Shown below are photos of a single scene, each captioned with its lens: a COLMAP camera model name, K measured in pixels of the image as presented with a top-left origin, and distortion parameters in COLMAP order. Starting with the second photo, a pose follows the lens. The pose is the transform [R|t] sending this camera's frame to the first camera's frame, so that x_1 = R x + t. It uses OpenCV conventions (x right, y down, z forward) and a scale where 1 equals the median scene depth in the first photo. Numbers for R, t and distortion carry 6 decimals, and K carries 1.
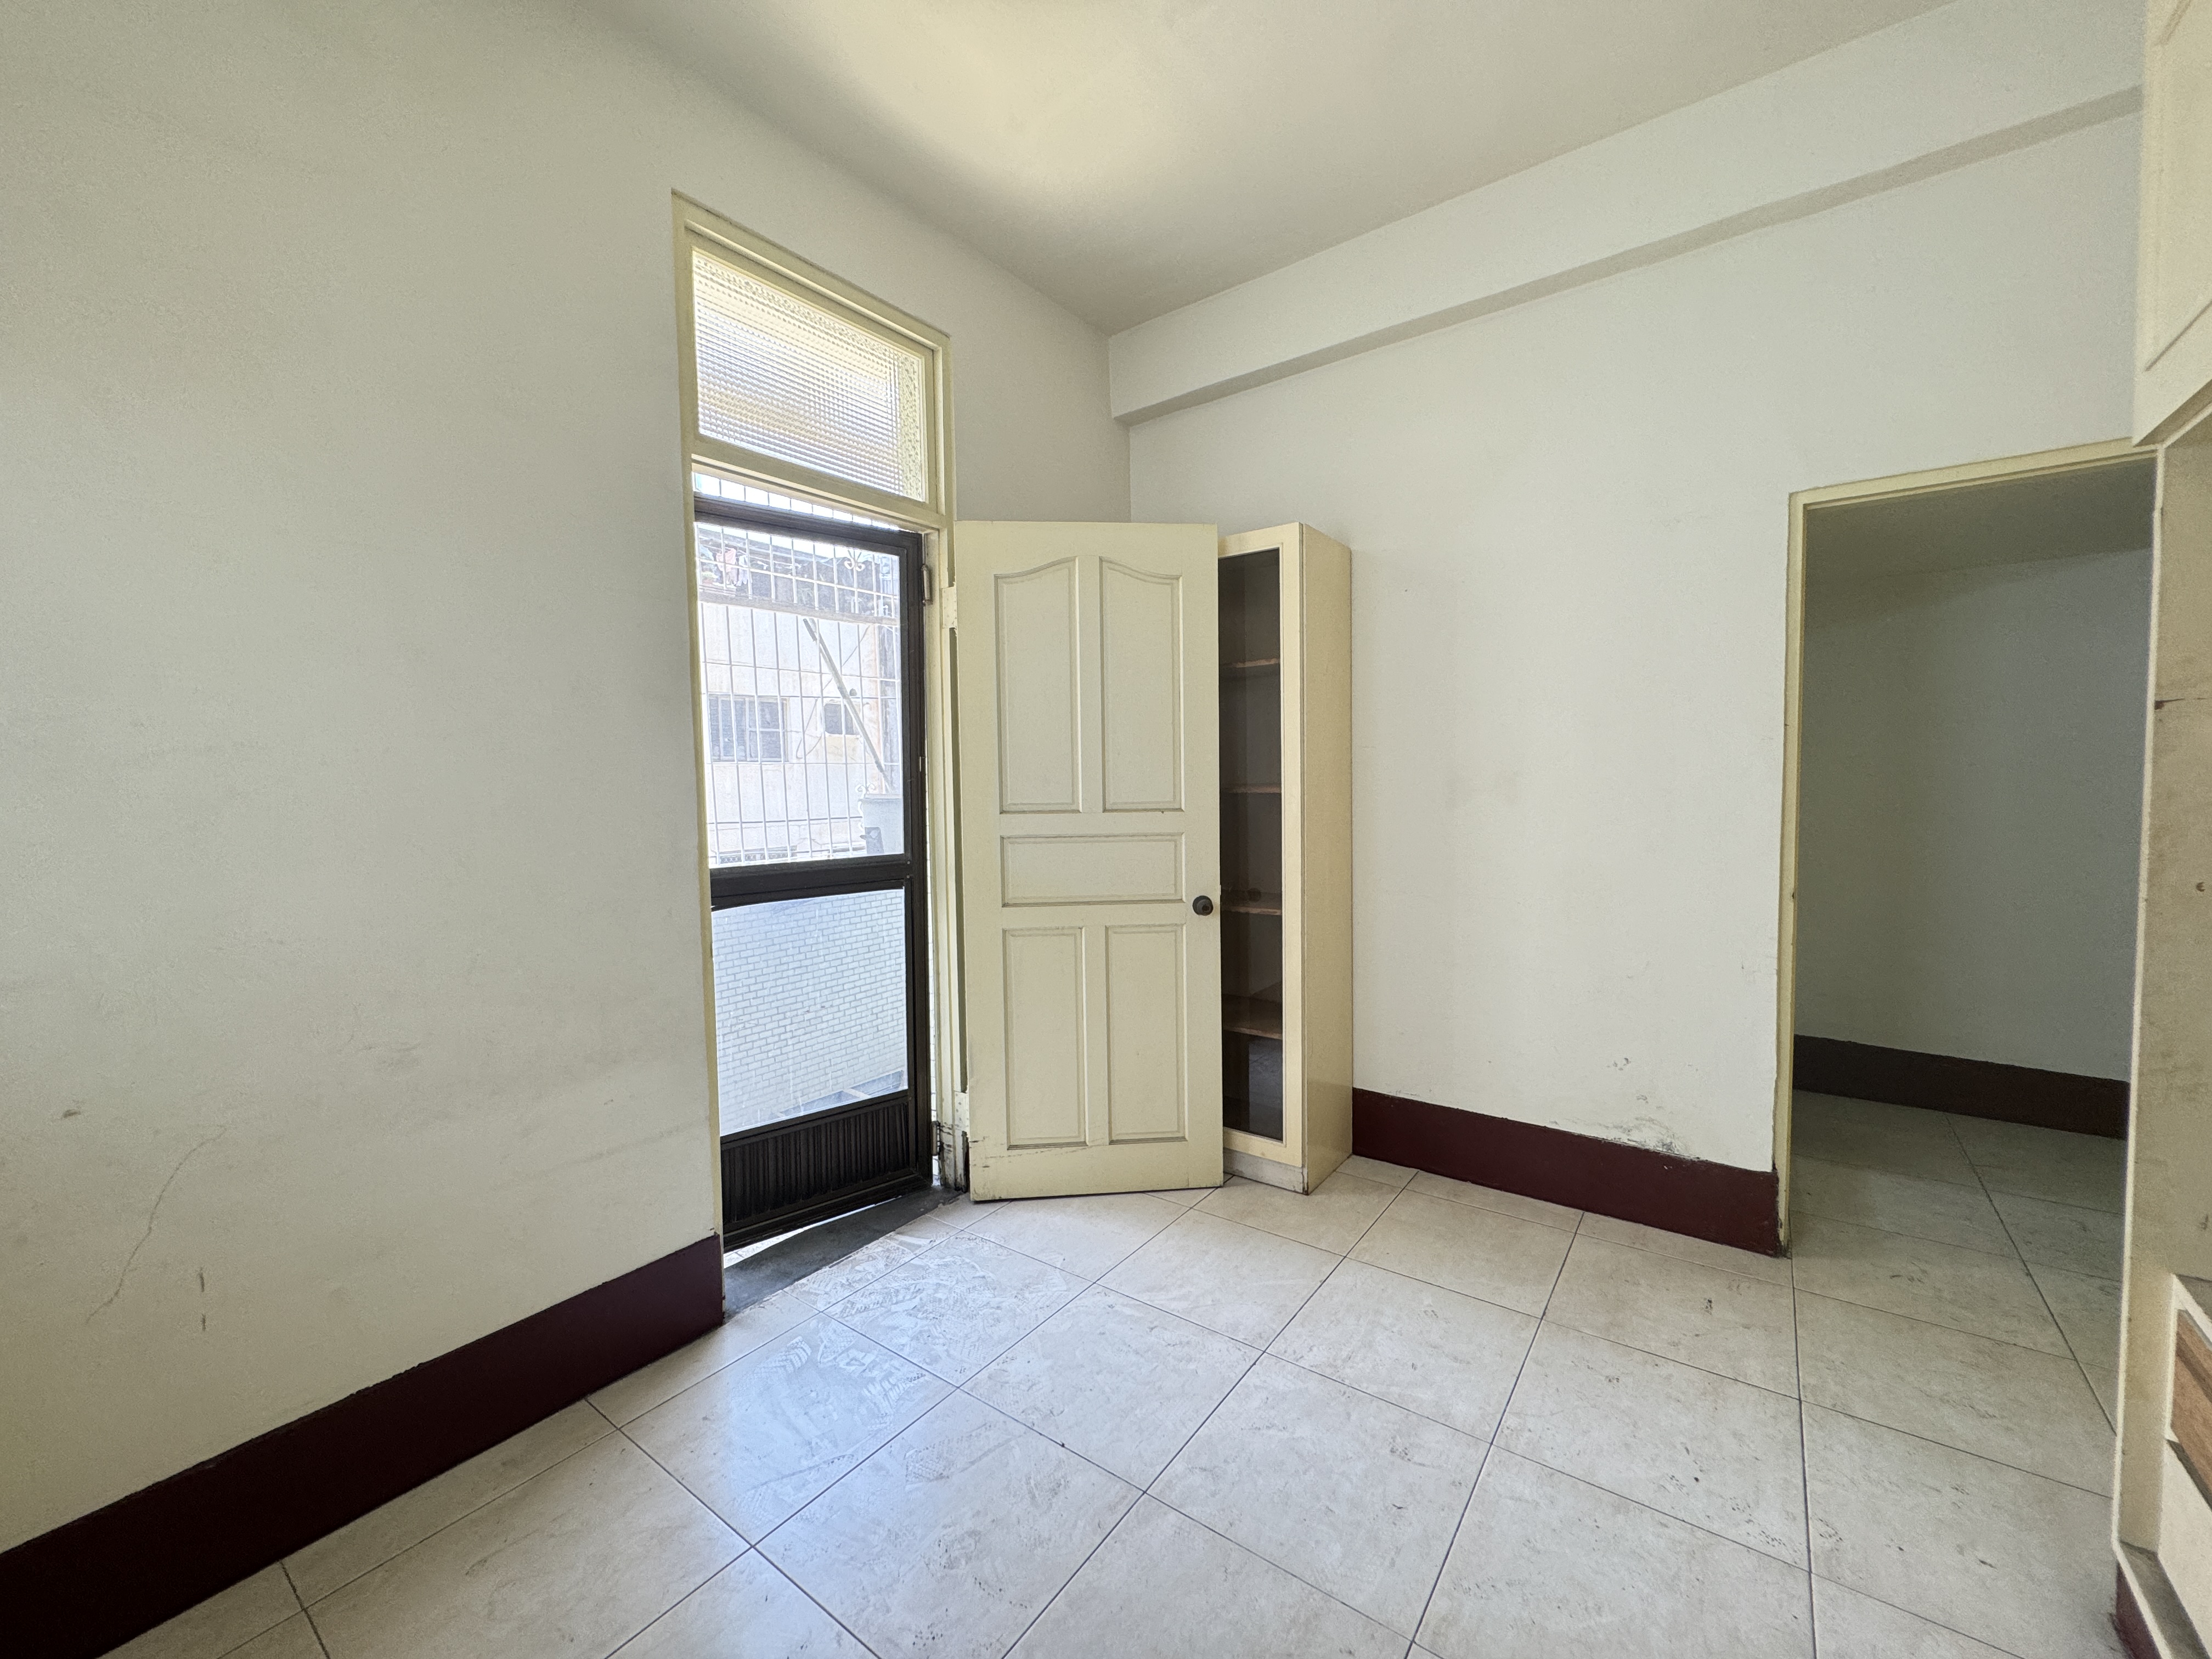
lens RADIAL K [[883.9, 0, 1100.5], [0, 883.9, 829.4], [0, 0, 1]] dist [-0.002858, 0.000889]
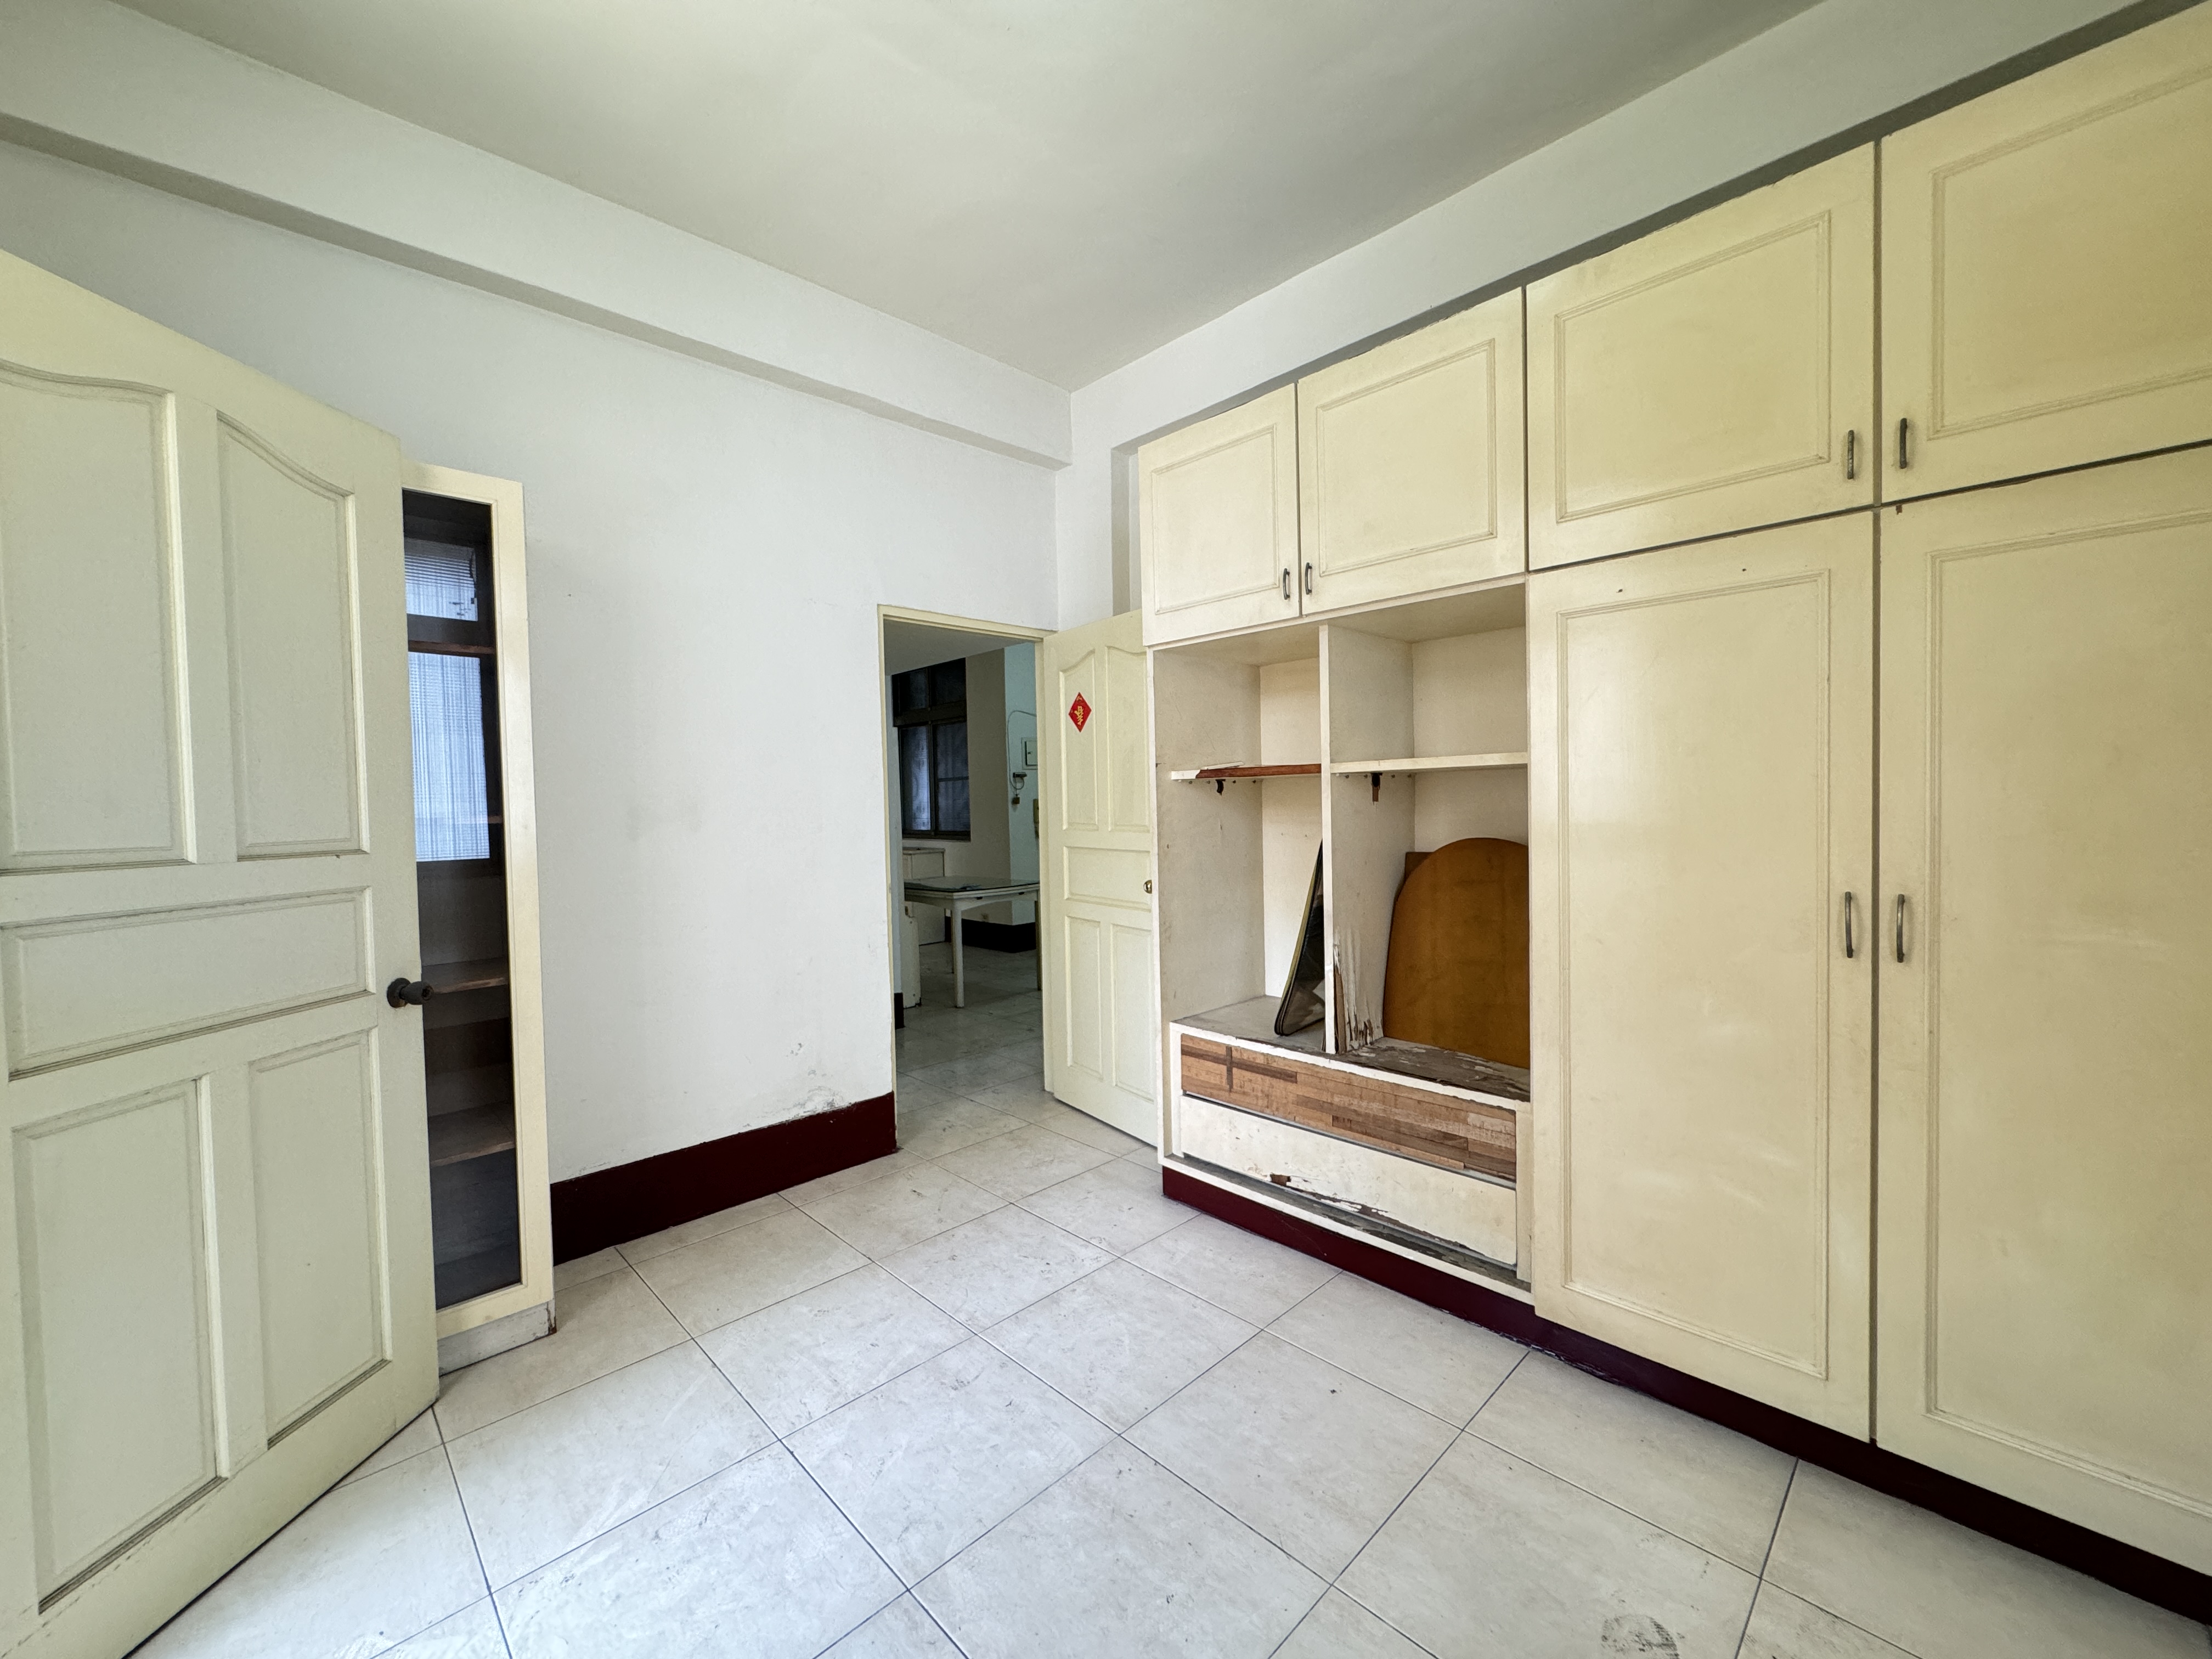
lens RADIAL K [[883.9, 0, 1115.1], [0, 883.9, 829.0], [0, 0, 1]] dist [-0.002858, 0.000889]
pose [[0.151082, -0.016895, 0.988377, -0.588452], [0.073056, 0.997311, 0.005880, -0.002669], [-0.985818, 0.071318, 0.151910, 0.454035]]
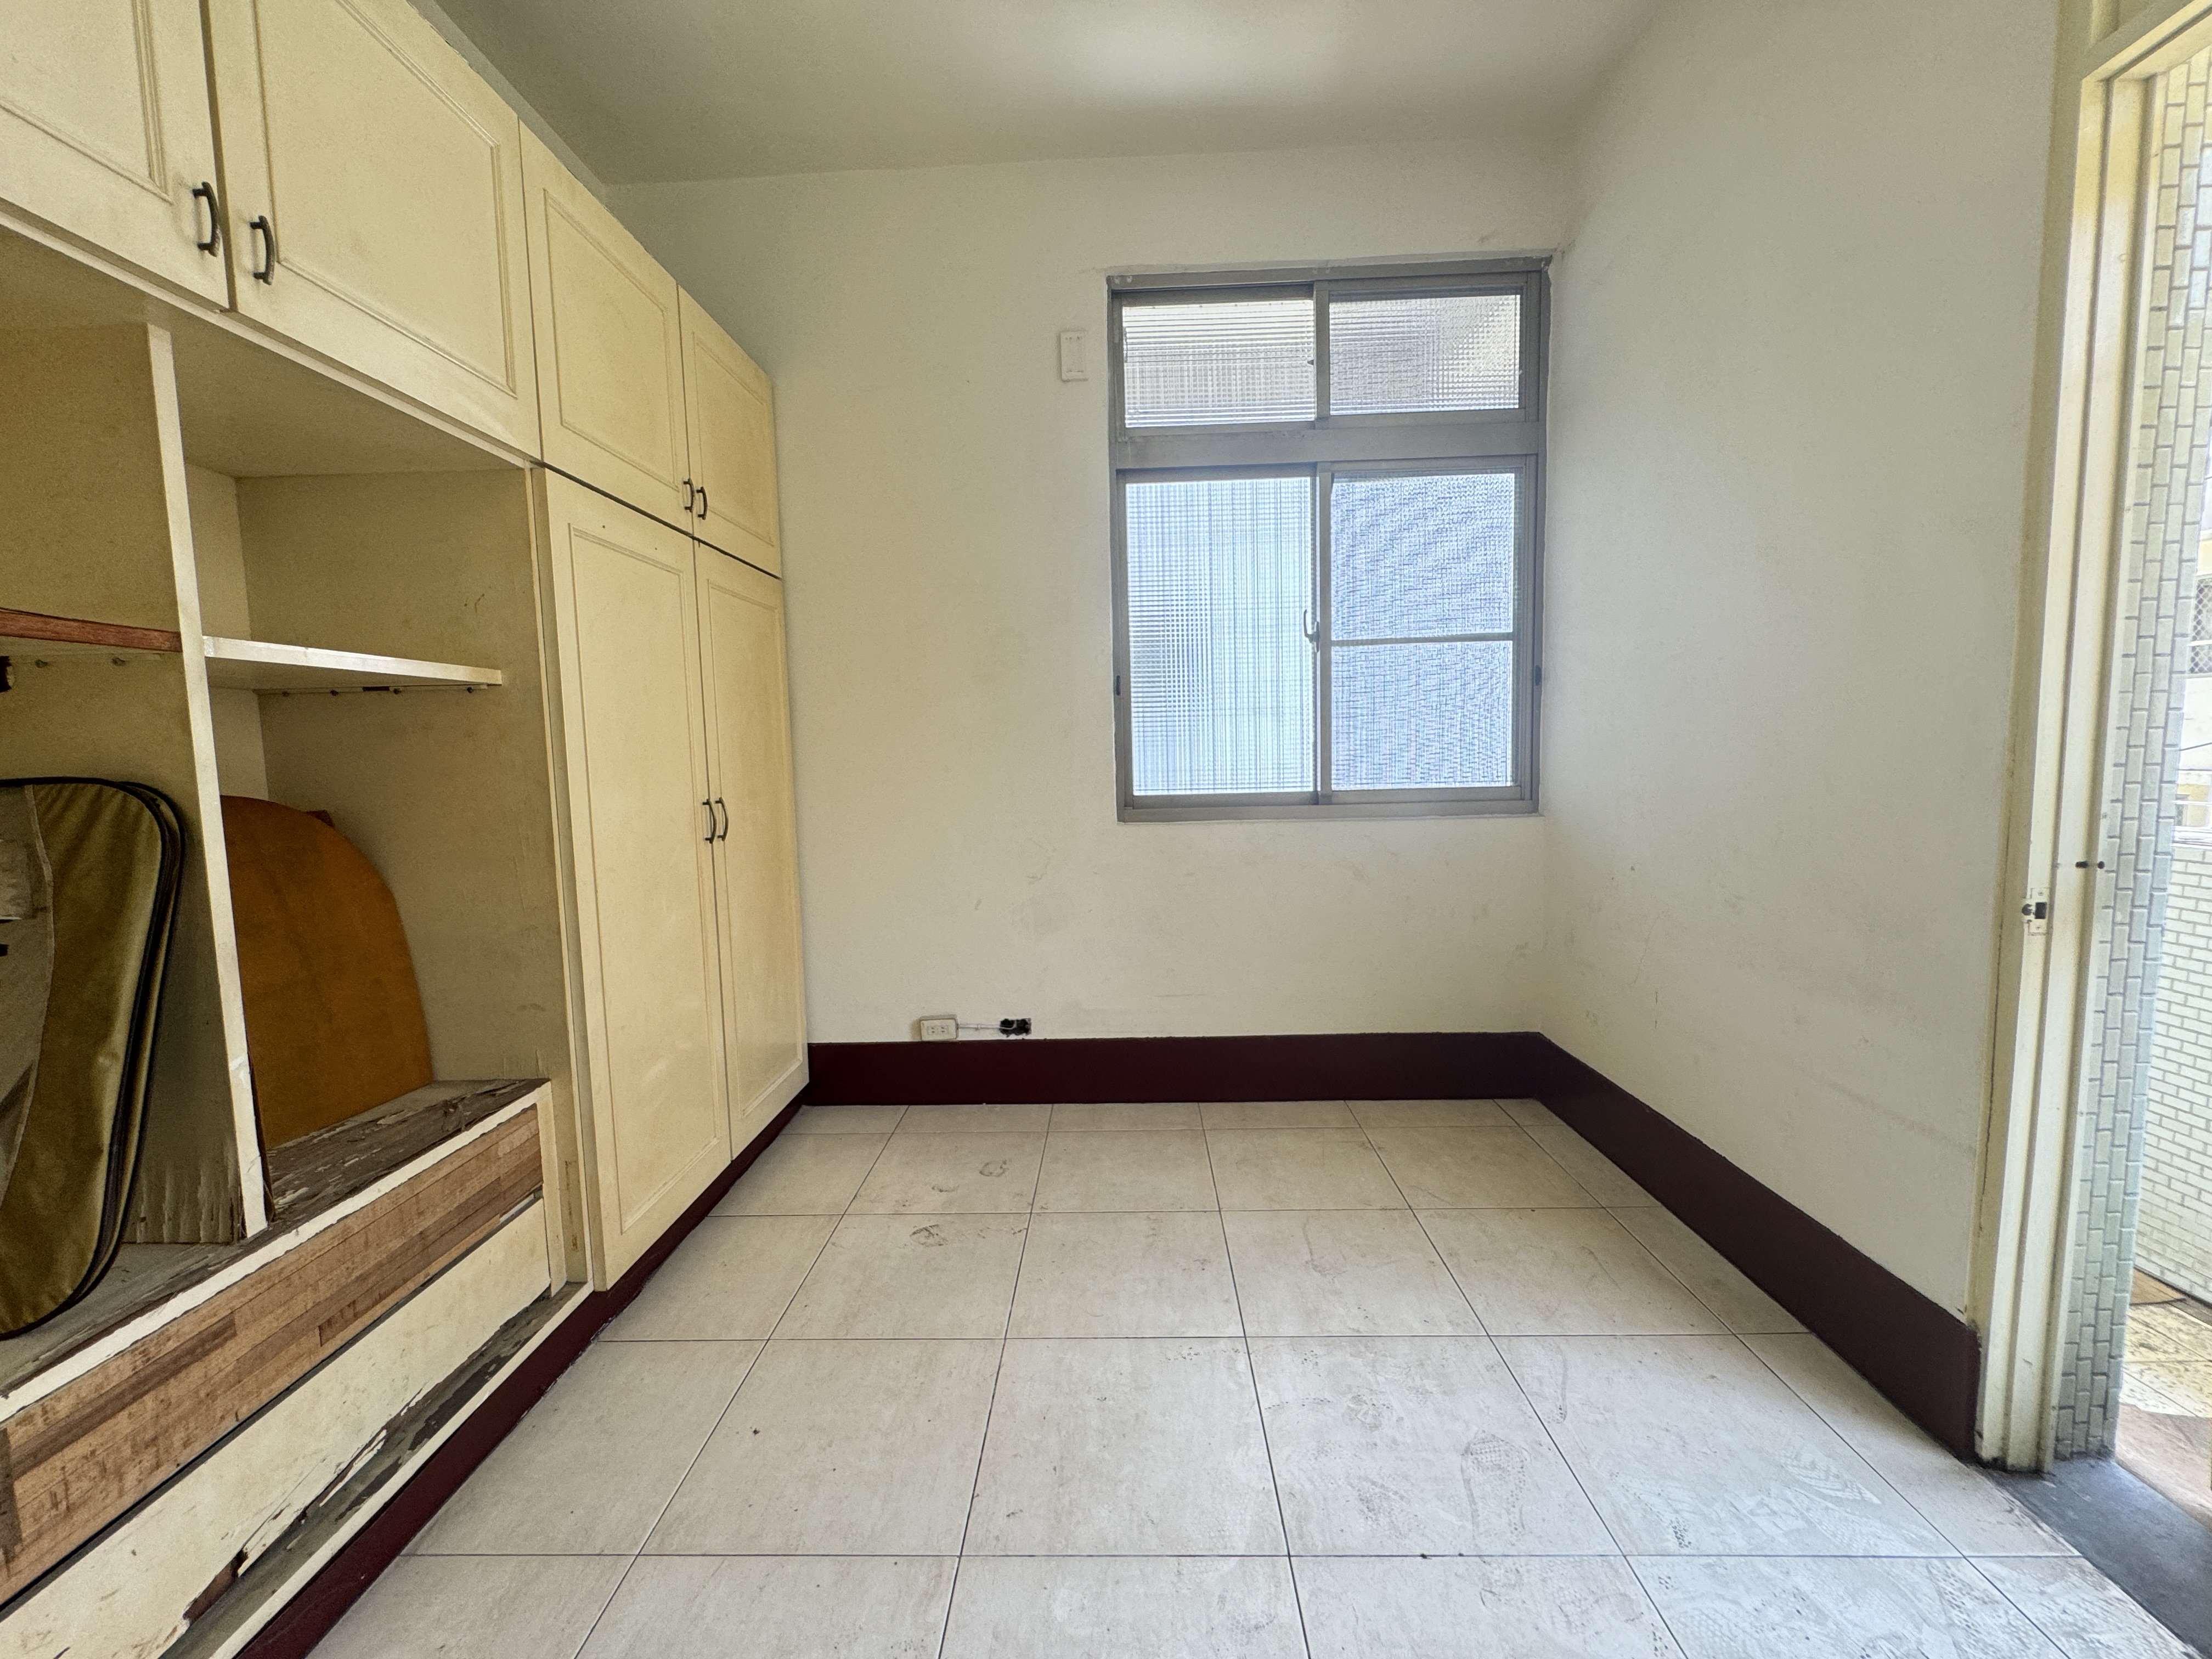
lens RADIAL K [[883.9, 0, 1106.4], [0, 883.9, 824.7], [0, 0, 1]] dist [-0.002858, 0.000889]
pose [[-0.815311, 0.087396, -0.572390, 0.440304], [0.008209, 0.990189, 0.139496, -0.015166], [0.578965, 0.109034, -0.808029, 1.110602]]
